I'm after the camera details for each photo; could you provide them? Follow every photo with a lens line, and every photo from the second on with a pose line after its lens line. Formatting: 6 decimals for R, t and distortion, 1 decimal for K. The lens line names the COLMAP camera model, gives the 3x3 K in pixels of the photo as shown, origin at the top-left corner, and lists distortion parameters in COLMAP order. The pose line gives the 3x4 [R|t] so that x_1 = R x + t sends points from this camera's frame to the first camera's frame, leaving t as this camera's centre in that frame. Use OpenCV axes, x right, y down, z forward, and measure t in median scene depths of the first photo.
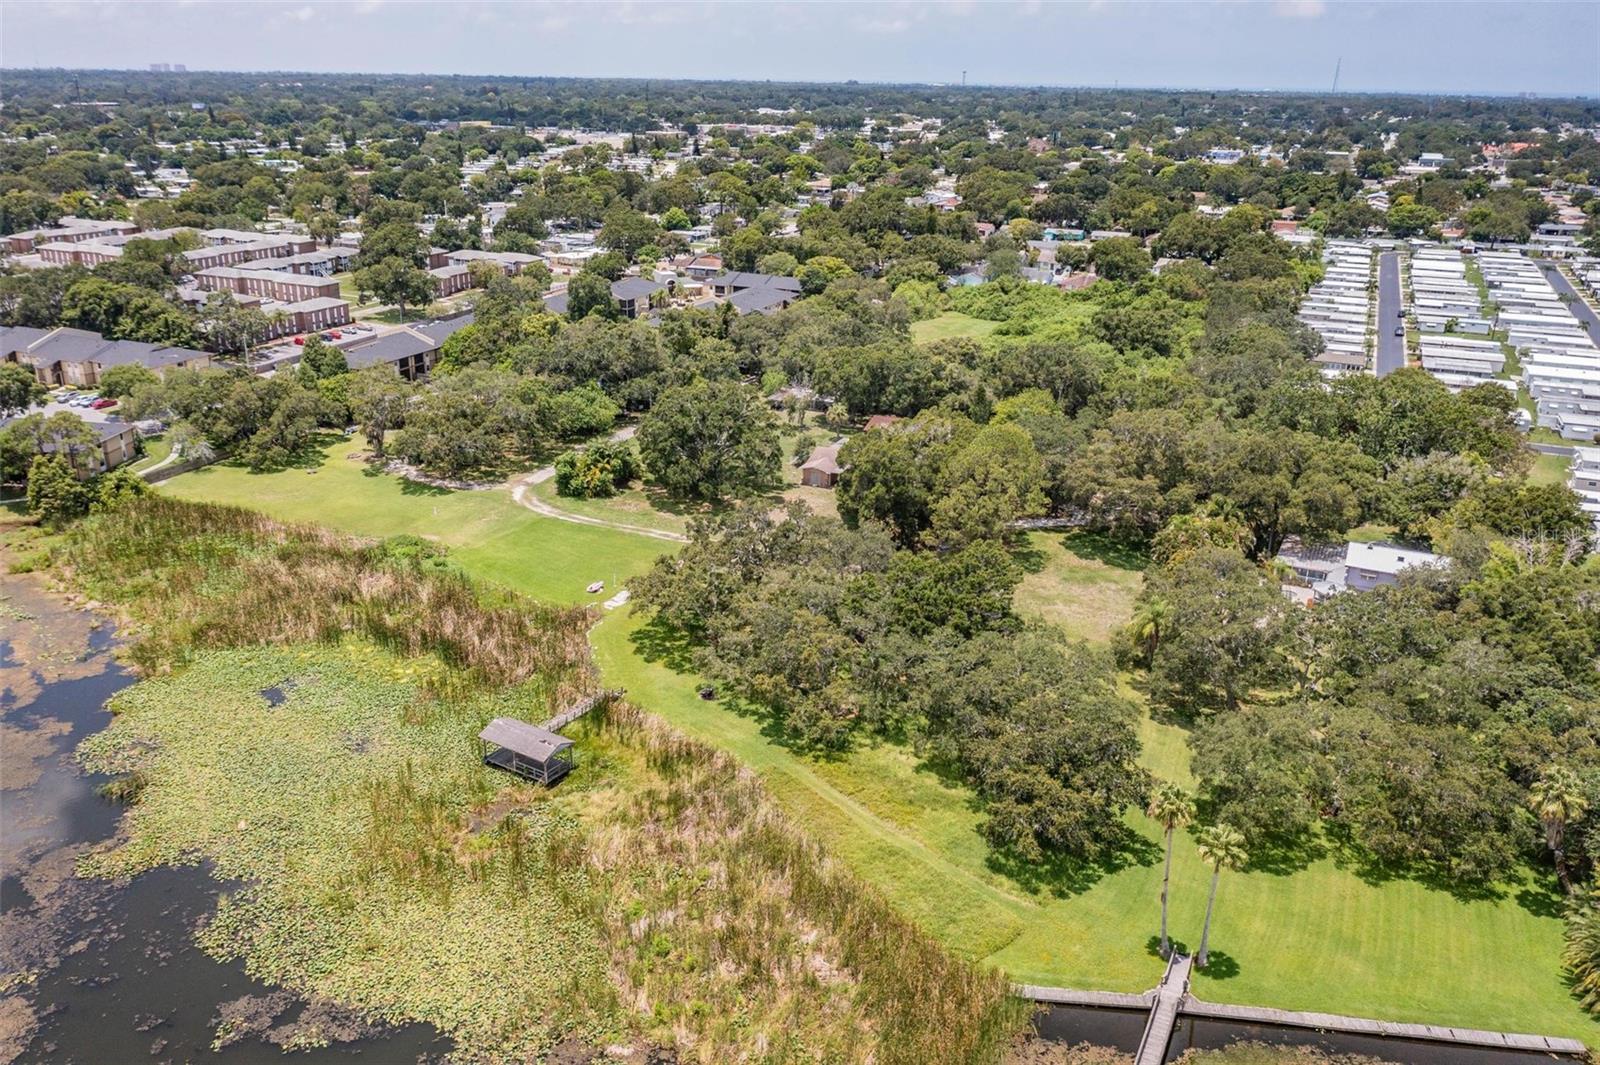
lens RADIAL K [[1301.1, 0, 800.0], [0, 1301.1, 532.5], [0, 0, 1]] dist [-0.003967, -0.008433]
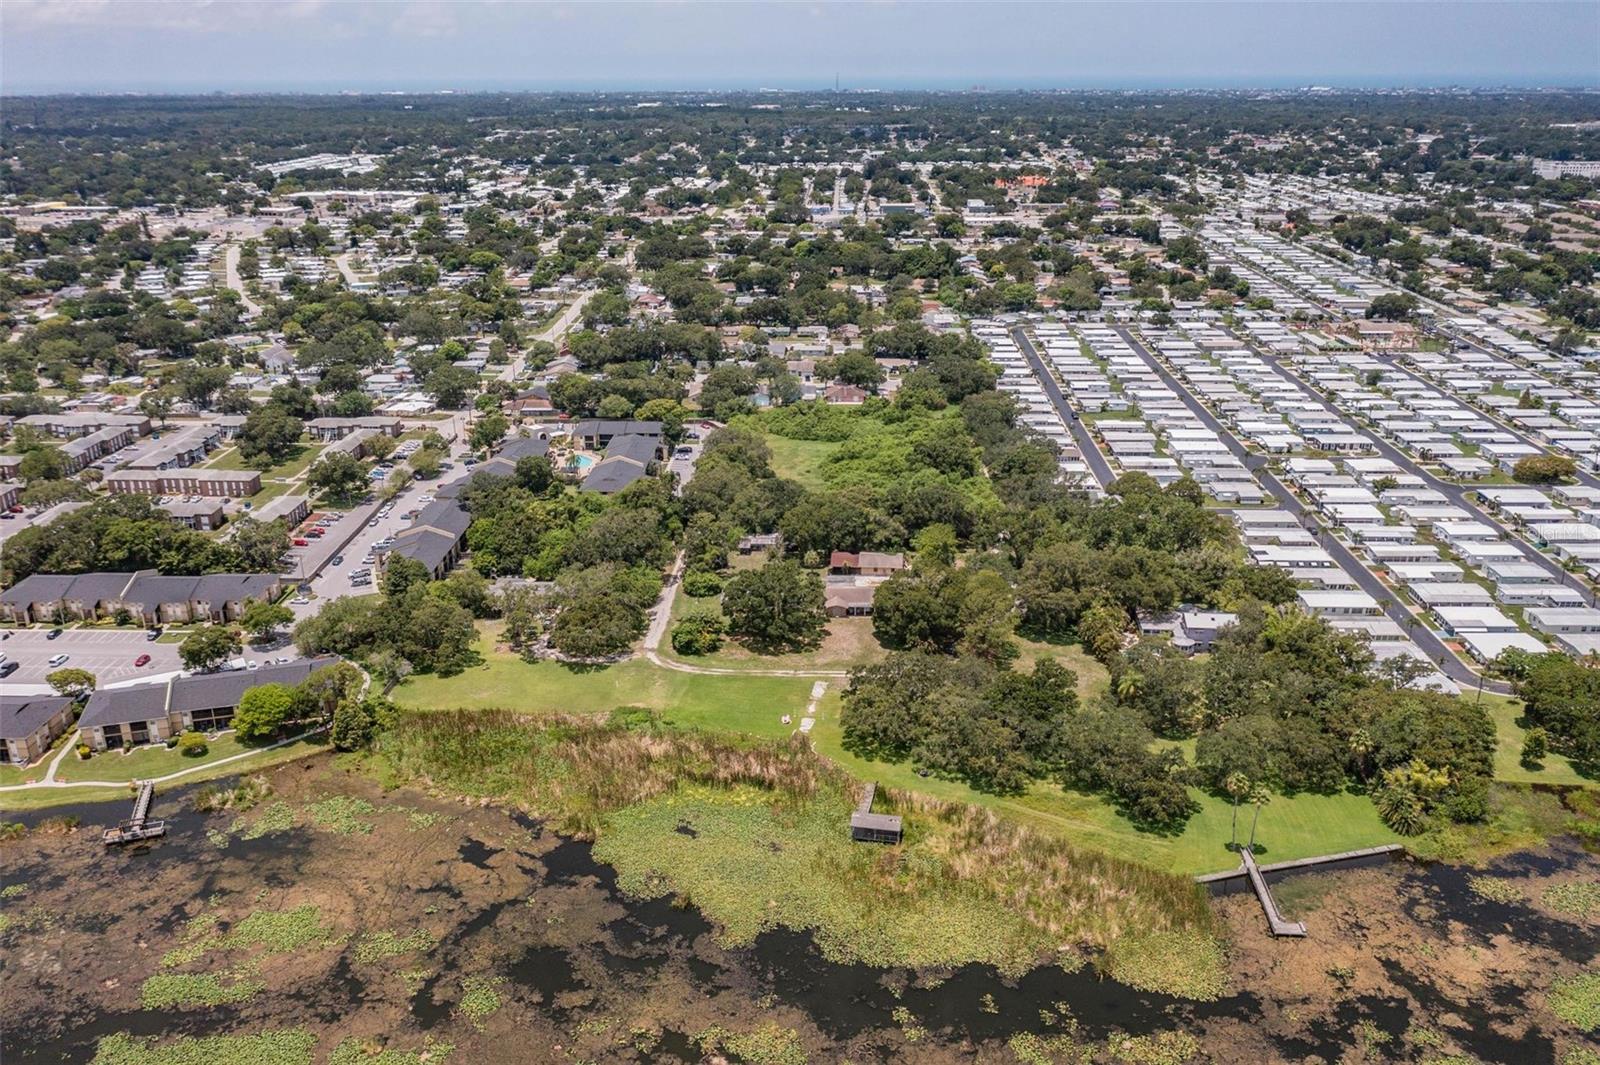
lens RADIAL K [[1301.1, 0, 800.0], [0, 1301.1, 532.5], [0, 0, 1]] dist [-0.003967, -0.008433]
pose [[0.928242, -0.151453, 0.339749, -0.791136], [0.146098, 0.988401, 0.041447, -0.302157], [-0.342086, 0.011163, 0.939602, -0.615003]]
